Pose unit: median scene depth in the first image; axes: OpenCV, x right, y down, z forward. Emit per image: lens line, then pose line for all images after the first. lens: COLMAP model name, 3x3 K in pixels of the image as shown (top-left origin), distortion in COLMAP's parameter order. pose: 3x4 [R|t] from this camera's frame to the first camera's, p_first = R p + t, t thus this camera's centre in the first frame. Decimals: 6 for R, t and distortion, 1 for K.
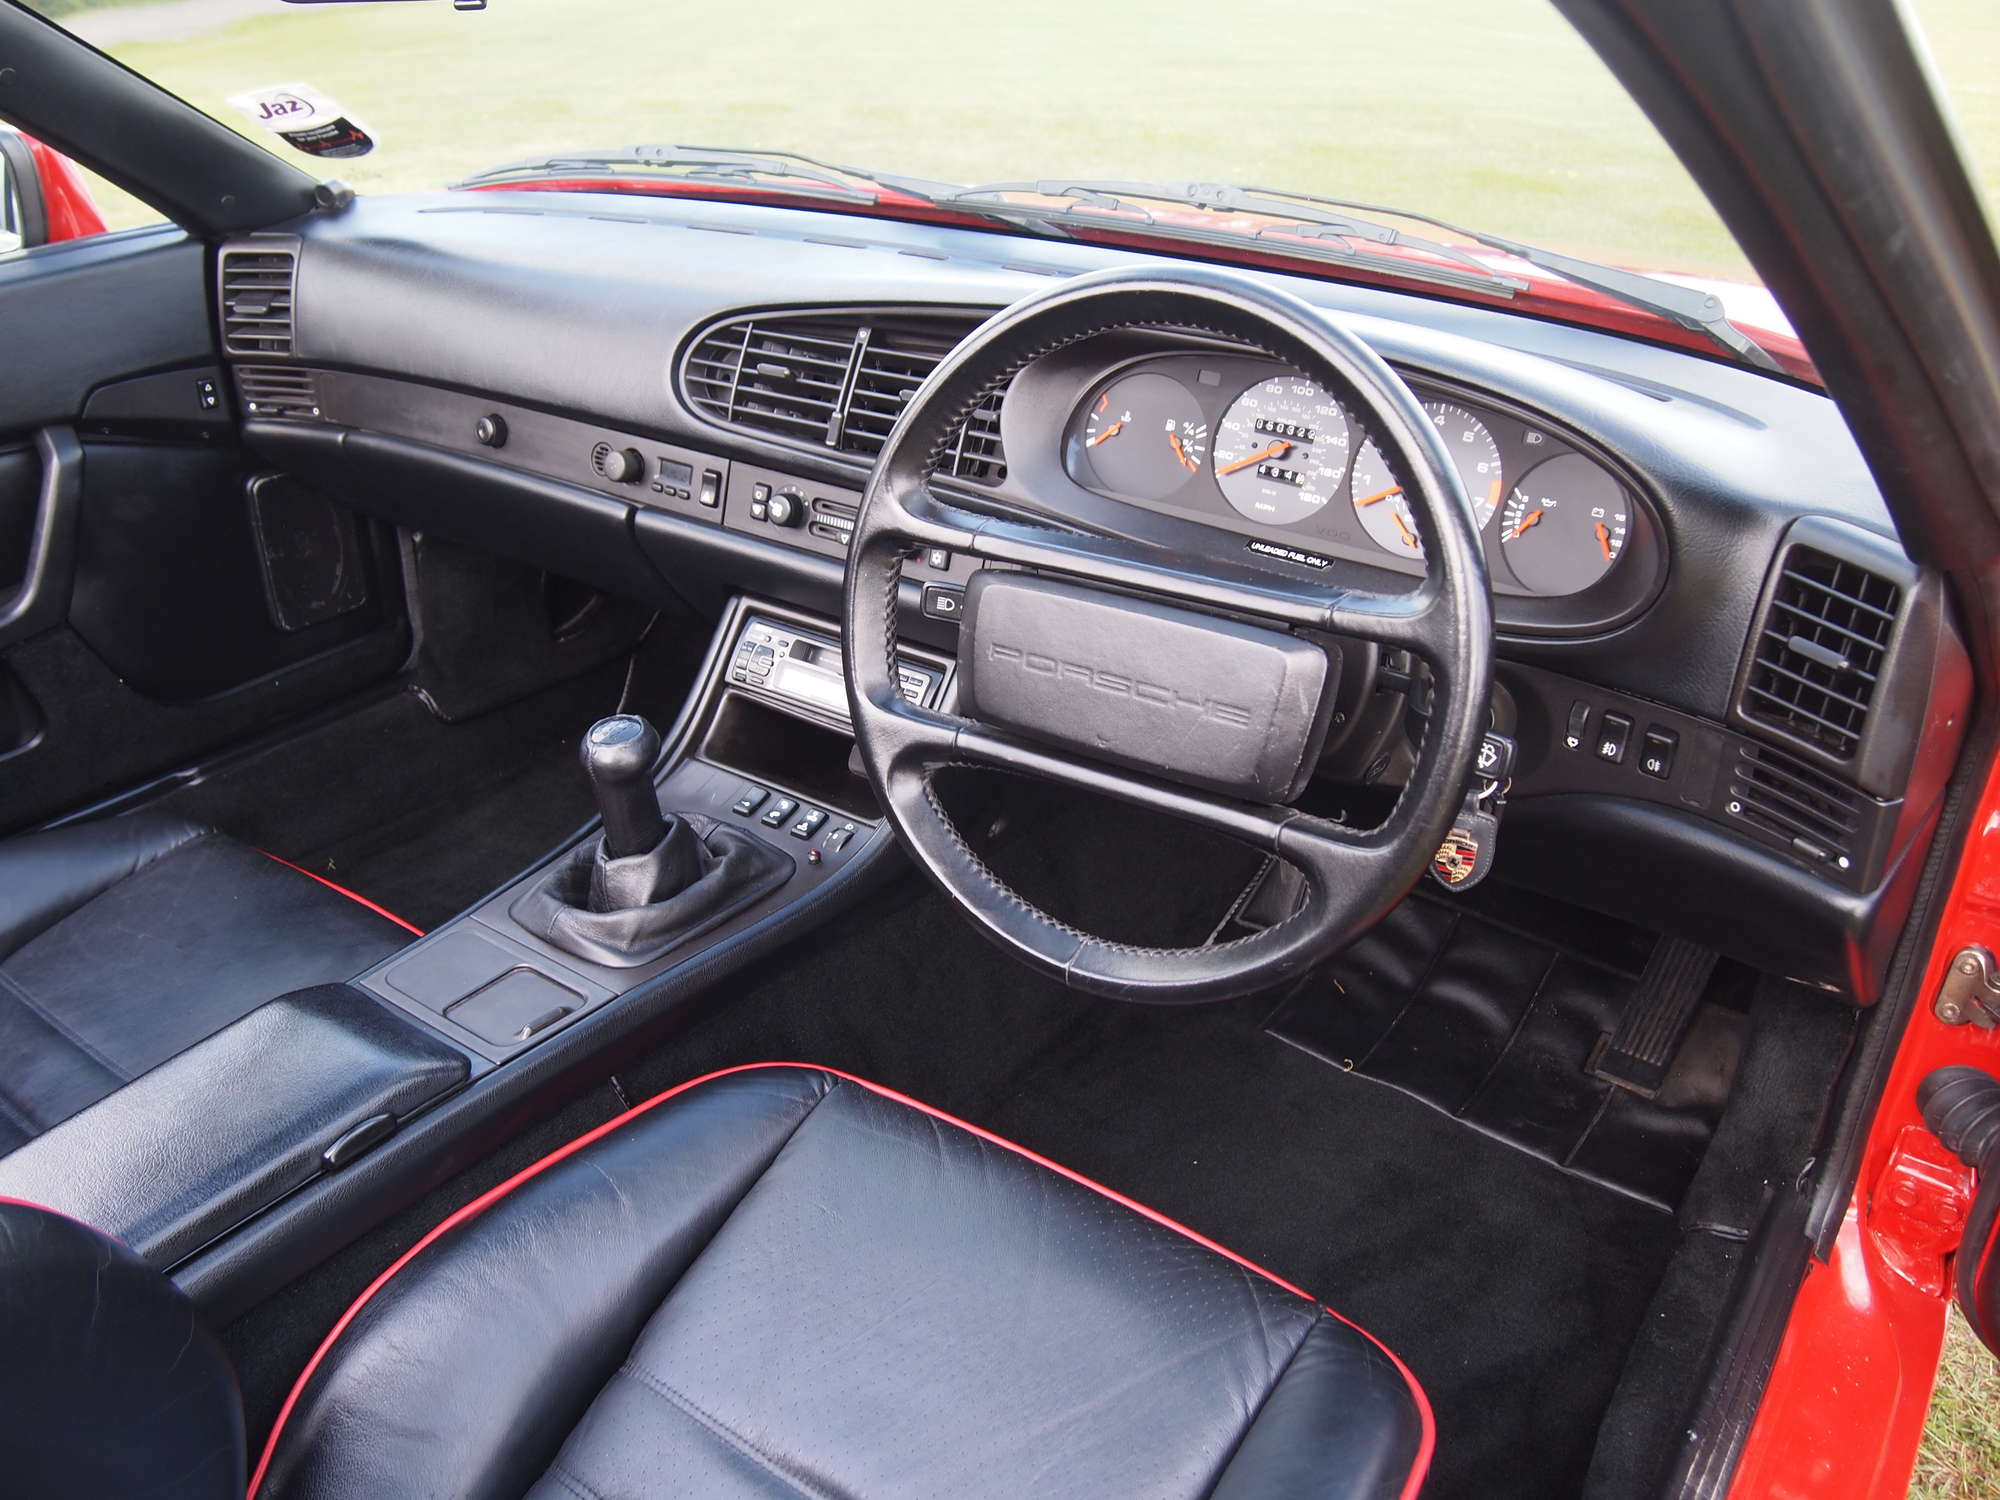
lens RADIAL K [[1613.9, 0, 994.7], [0, 1613.9, 741.4], [0, 0, 1]] dist [-0.055261, -0.006917]
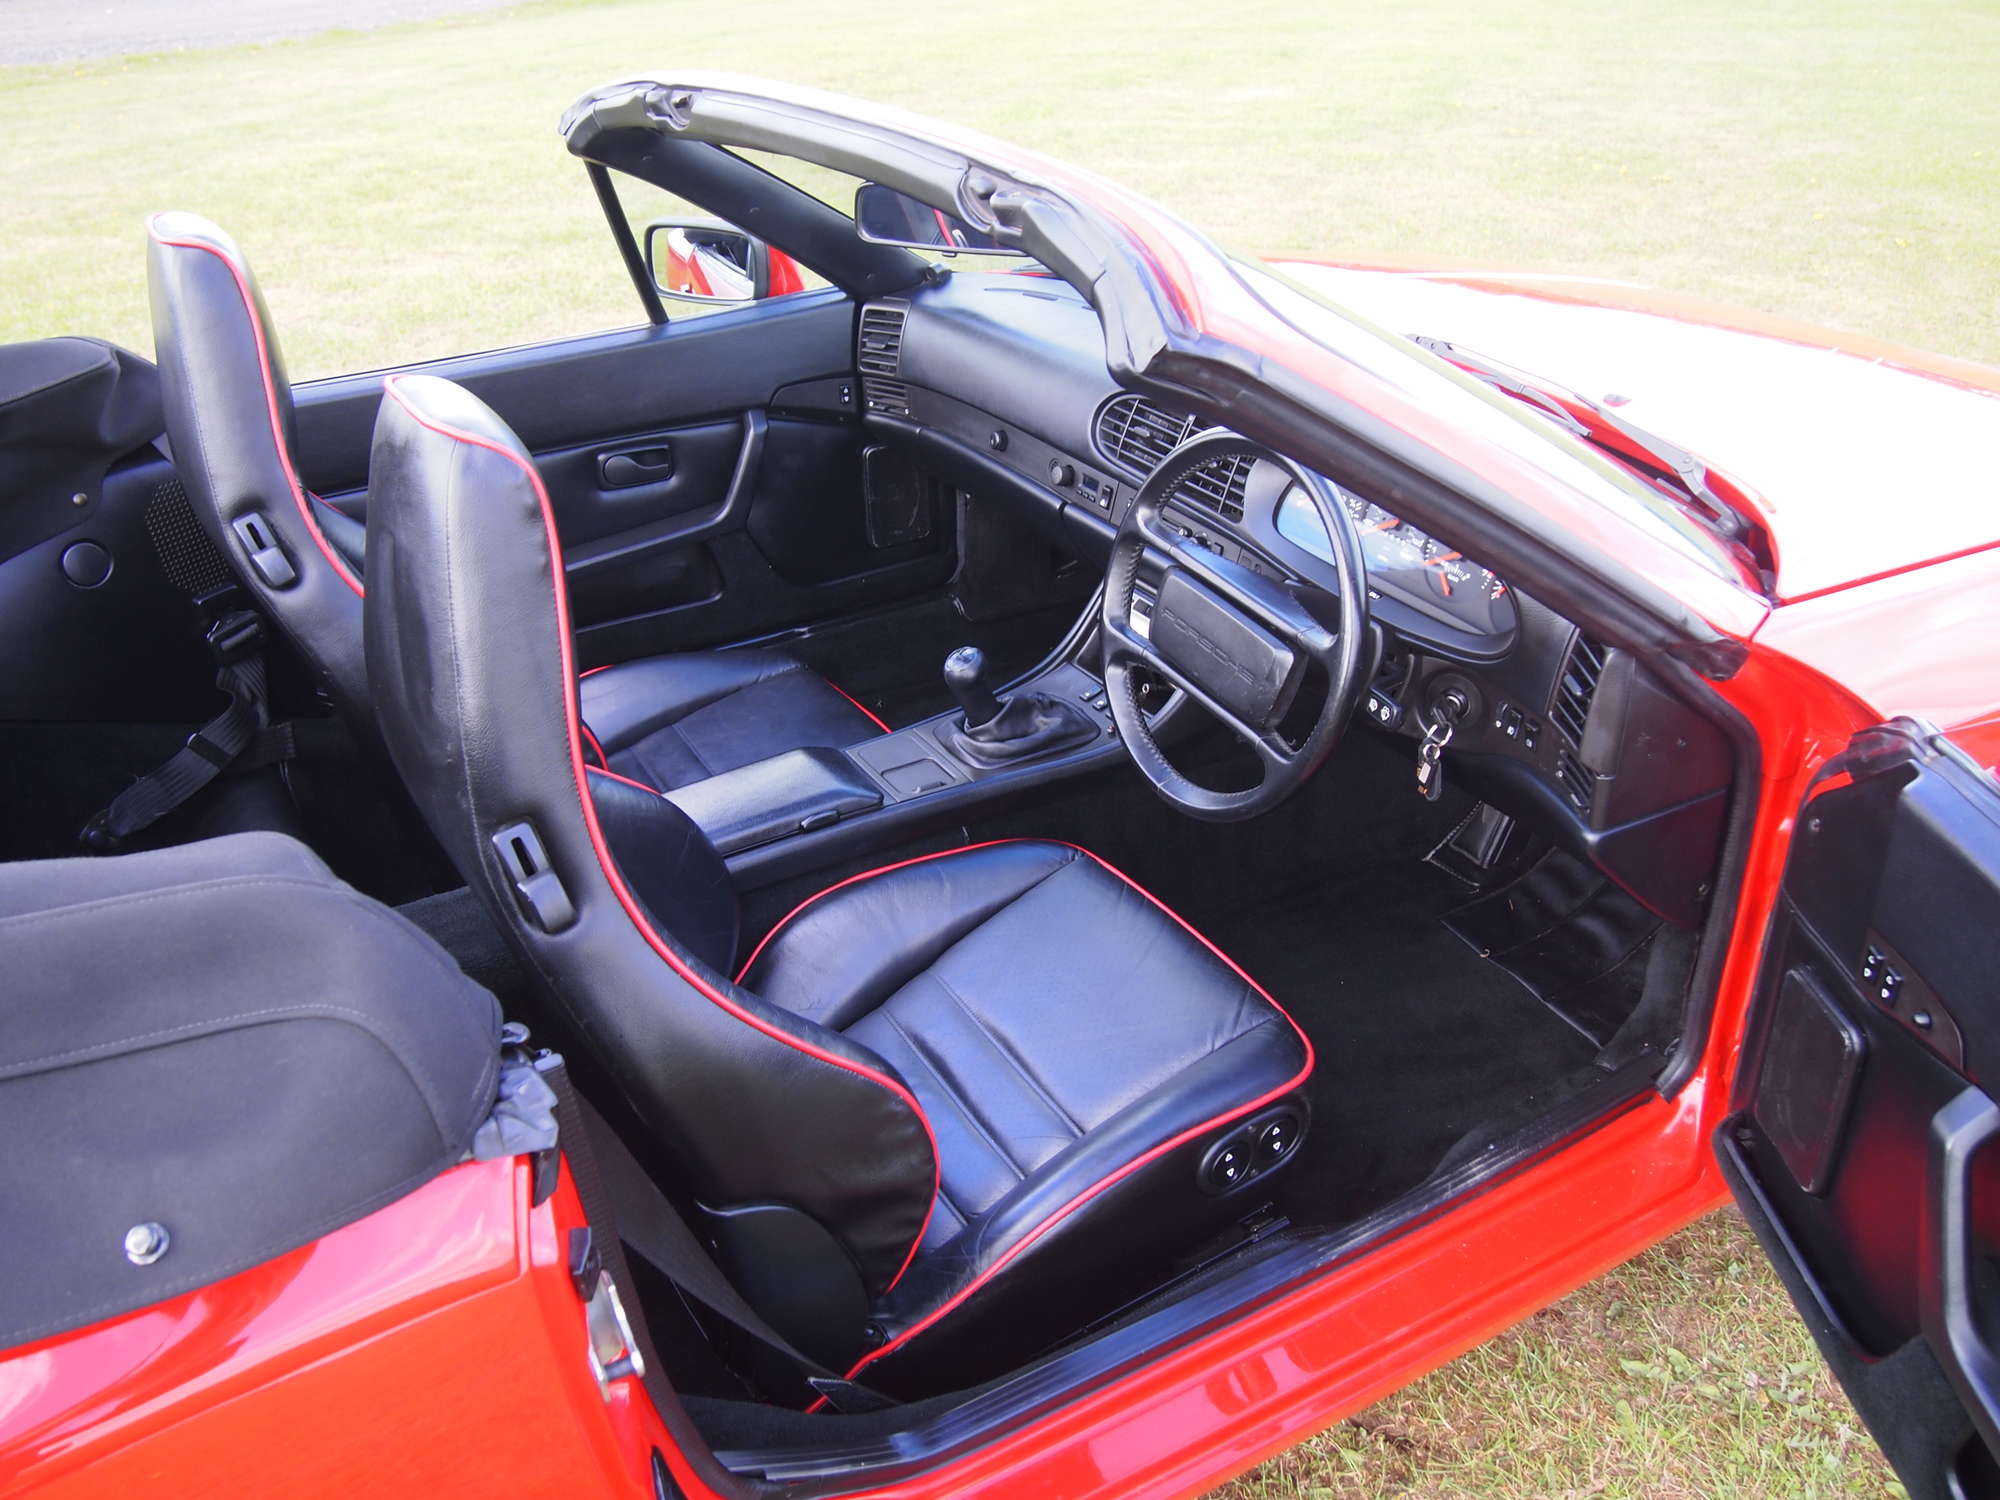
lens RADIAL K [[1755.1, 0, 1001.4], [0, 1755.1, 758.1], [0, 0, 1]] dist [-0.110164, -0.002023]
pose [[0.908212, 0.170354, -0.382270, 0.434729], [-0.155570, 0.985376, 0.069513, -0.007334], [0.388521, -0.003663, 0.921433, -0.636239]]
